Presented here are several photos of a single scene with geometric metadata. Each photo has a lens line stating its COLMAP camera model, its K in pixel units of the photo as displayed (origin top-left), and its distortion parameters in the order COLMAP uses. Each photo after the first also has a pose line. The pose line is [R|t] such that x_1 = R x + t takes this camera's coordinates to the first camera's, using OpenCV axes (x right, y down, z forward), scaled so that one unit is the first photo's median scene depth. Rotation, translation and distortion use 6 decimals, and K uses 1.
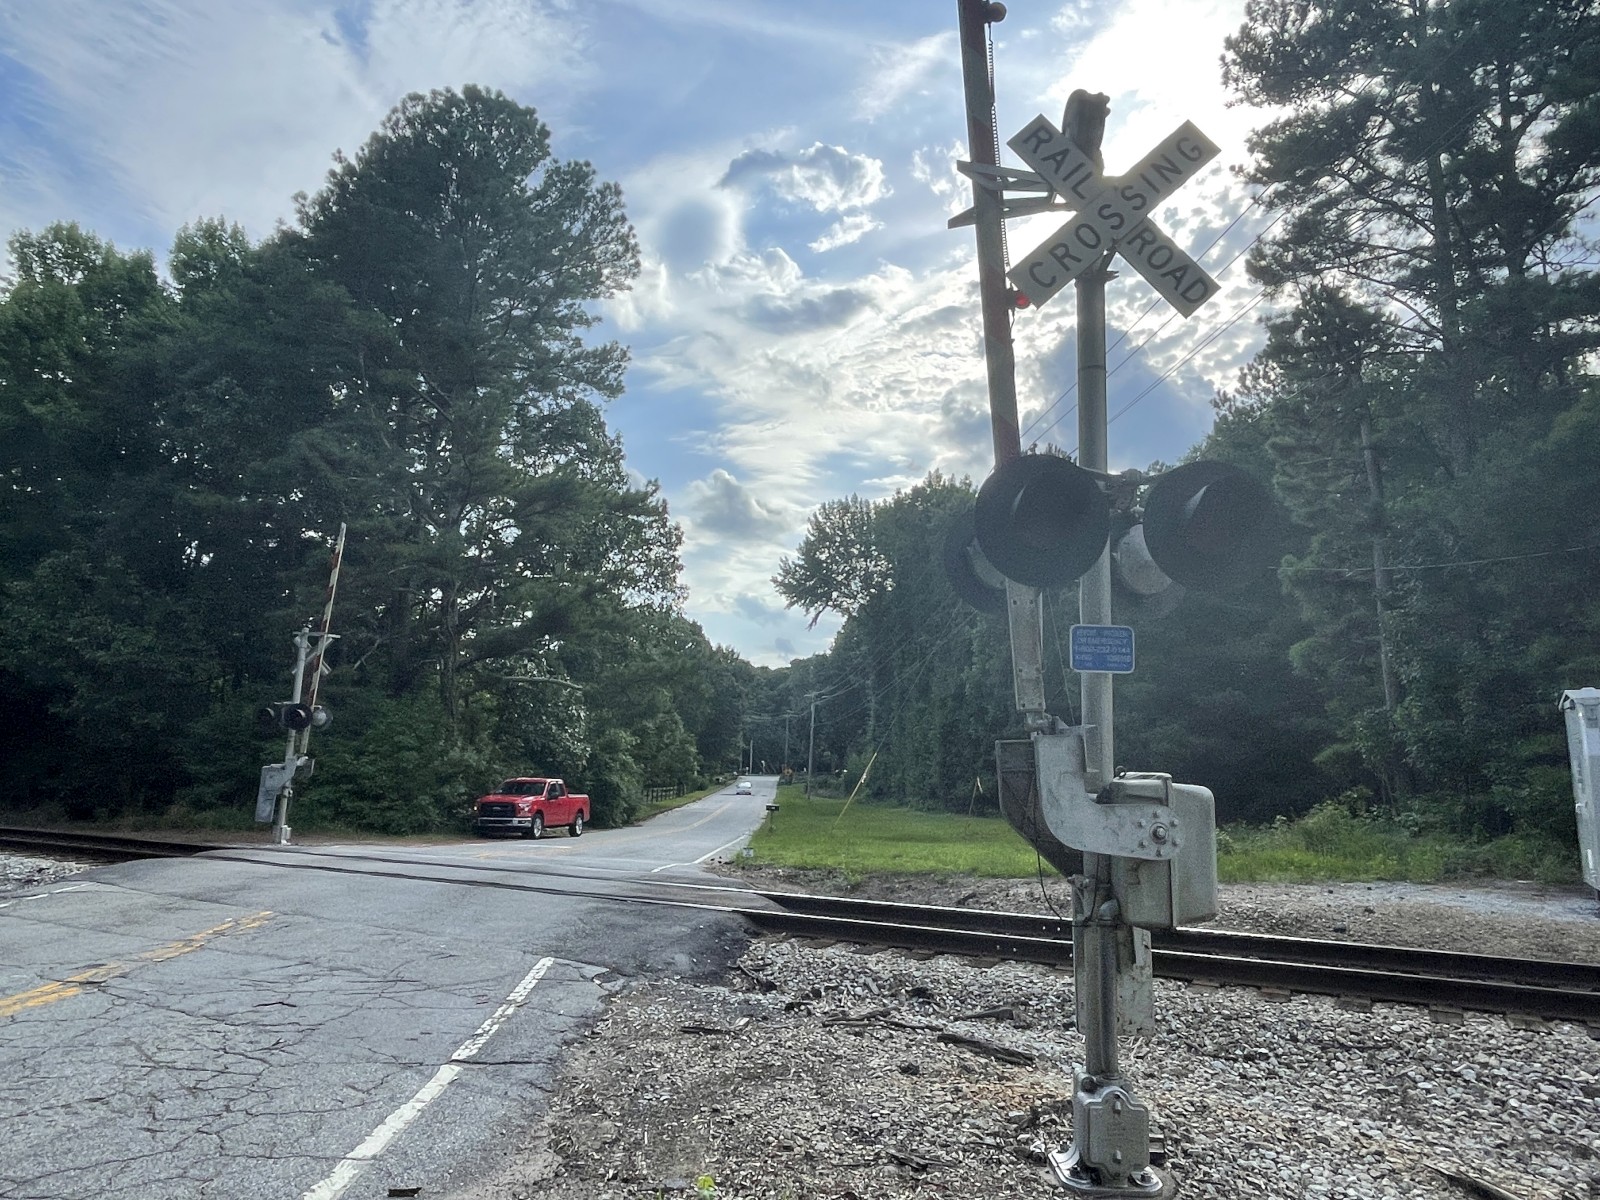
lens RADIAL K [[1027.0, 0, 800.0], [0, 1027.0, 600.0], [0, 0, 1]] dist [0.009221, -0.003741]
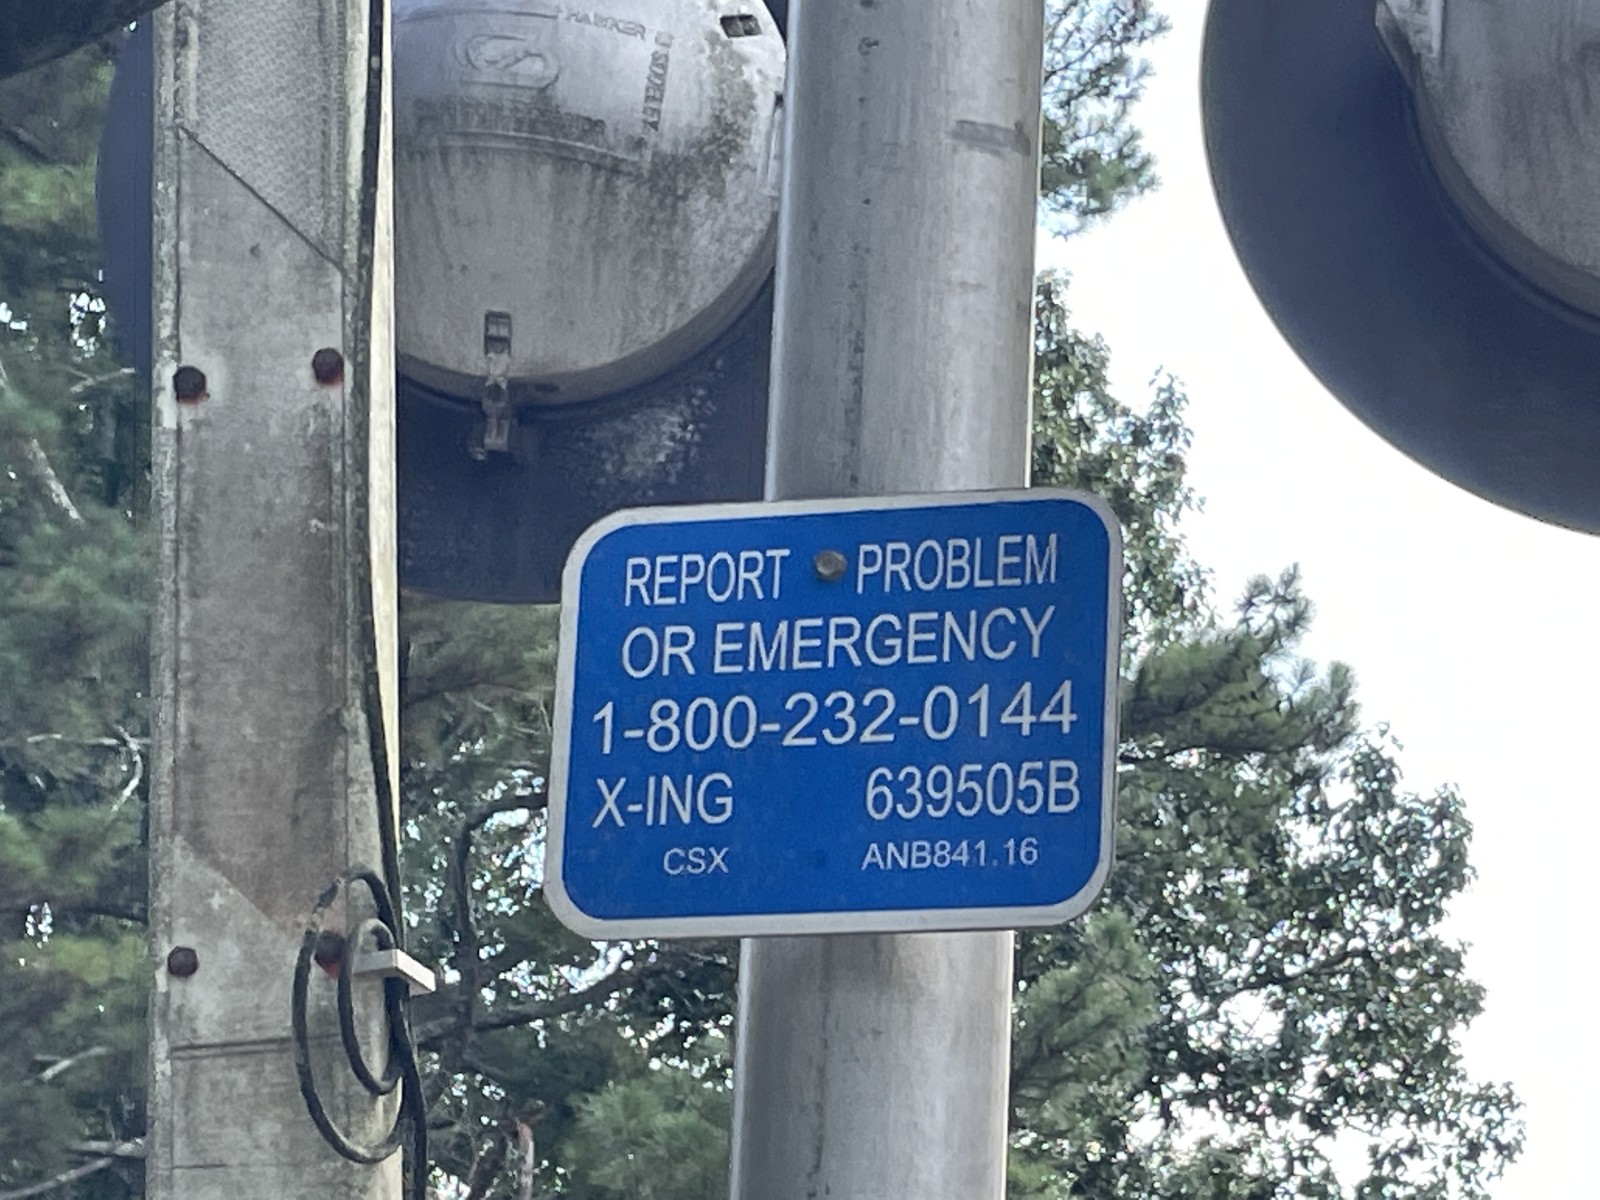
lens RADIAL K [[4803.3, 0, 800.0], [0, 4803.3, 600.0], [0, 0, 1]] dist [-0.544289, 0.439406]
pose [[0.944916, -0.088851, -0.315022, 0.082126], [0.046705, 0.989203, -0.138907, 0.019211], [0.323963, 0.116543, 0.938864, 0.096645]]
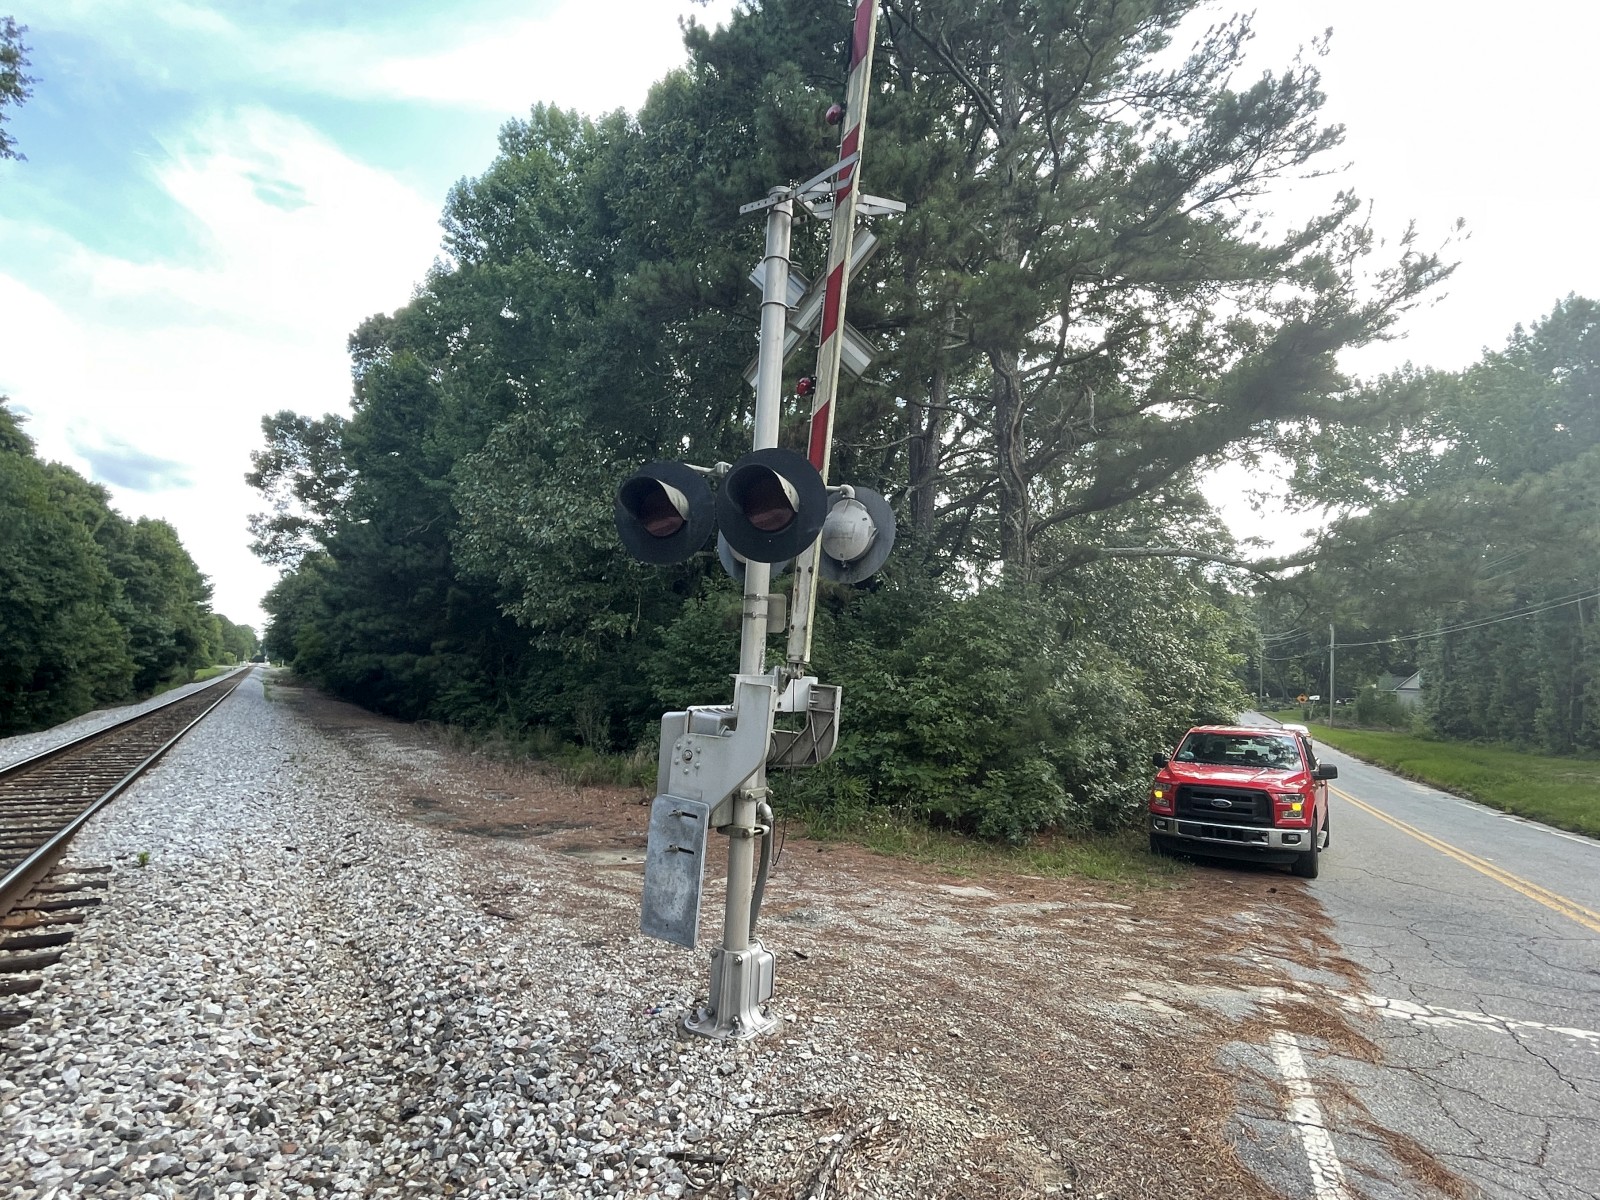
lens RADIAL K [[840.9, 0, 806.4], [0, 840.9, 604.4], [0, 0, 1]] dist [-0.004984, 0.000709]
pose [[0.898533, -0.031855, -0.437748, -0.394203], [0.058724, 0.997121, 0.047978, 0.126049], [0.434959, -0.068817, 0.897817, 0.824275]]
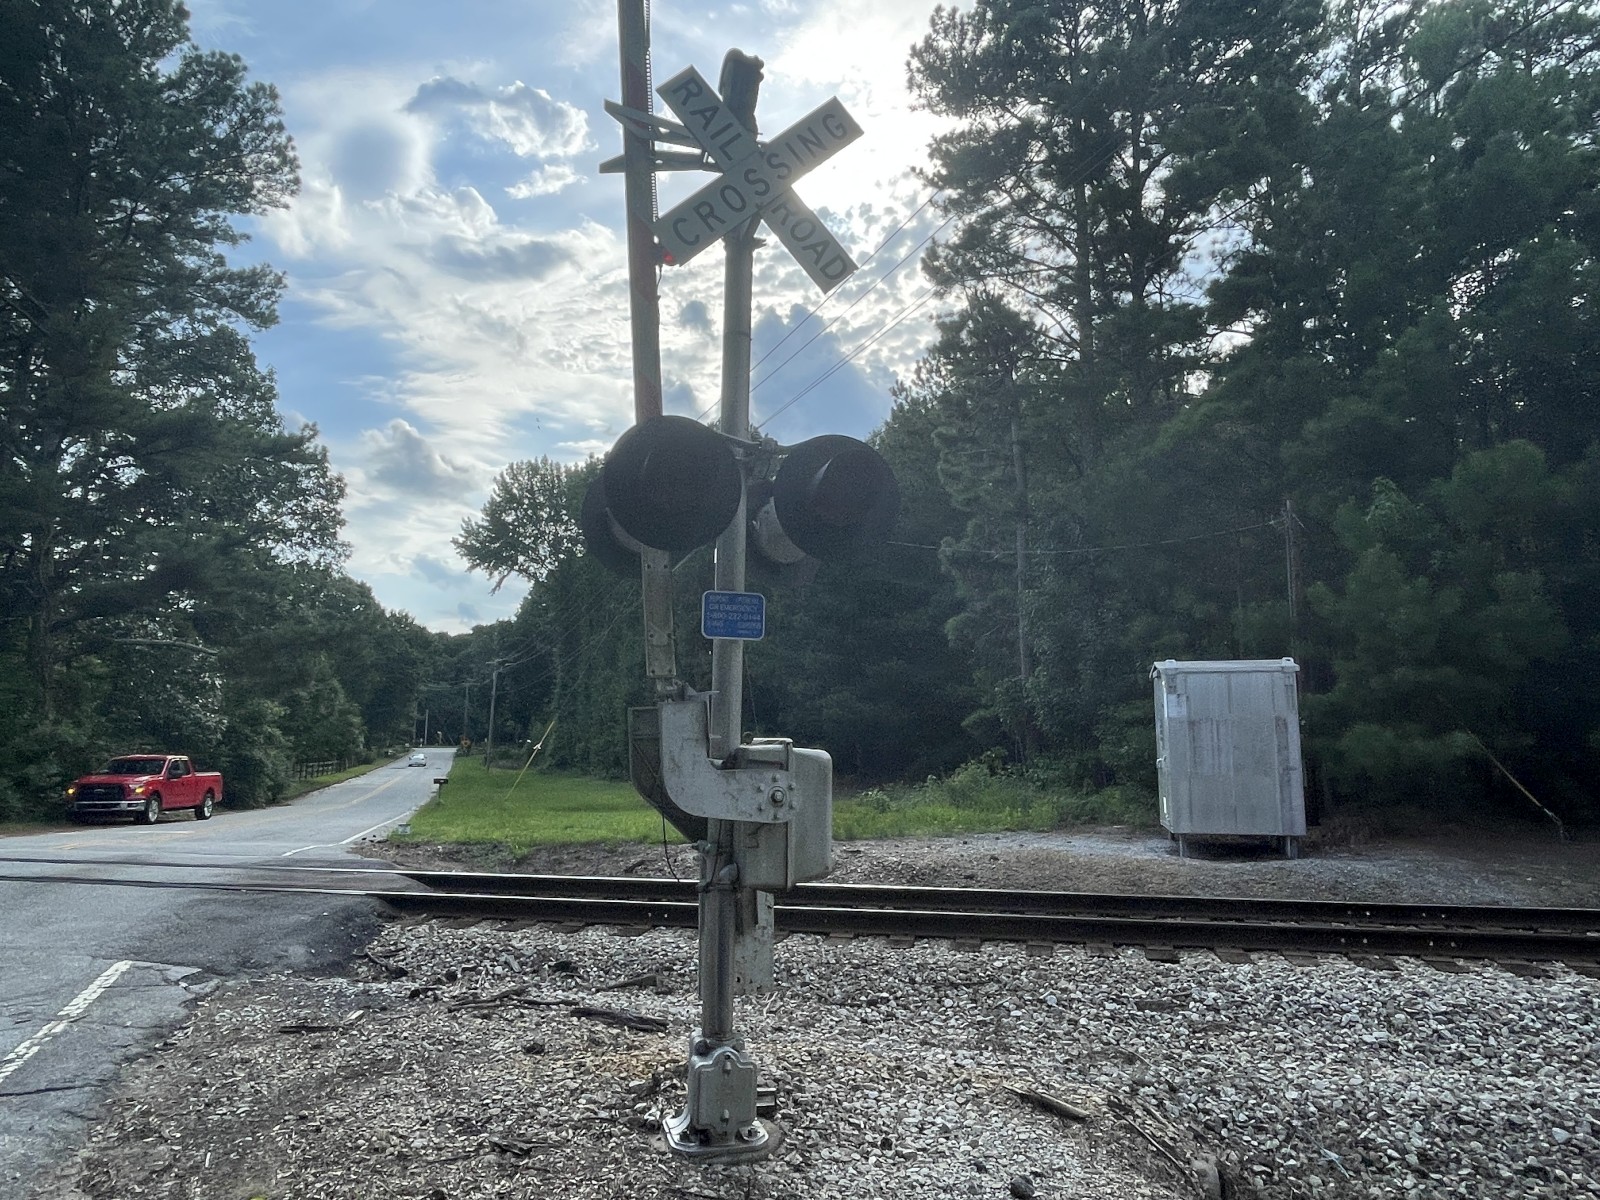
lens RADIAL K [[1027.0, 0, 800.0], [0, 1027.0, 600.0], [0, 0, 1]] dist [0.009221, -0.003741]
pose [[0.956564, 0.024302, 0.290509, 0.011876], [-0.033082, 0.999131, 0.025350, 0.000858], [-0.289641, -0.033859, 0.956536, 0.004478]]
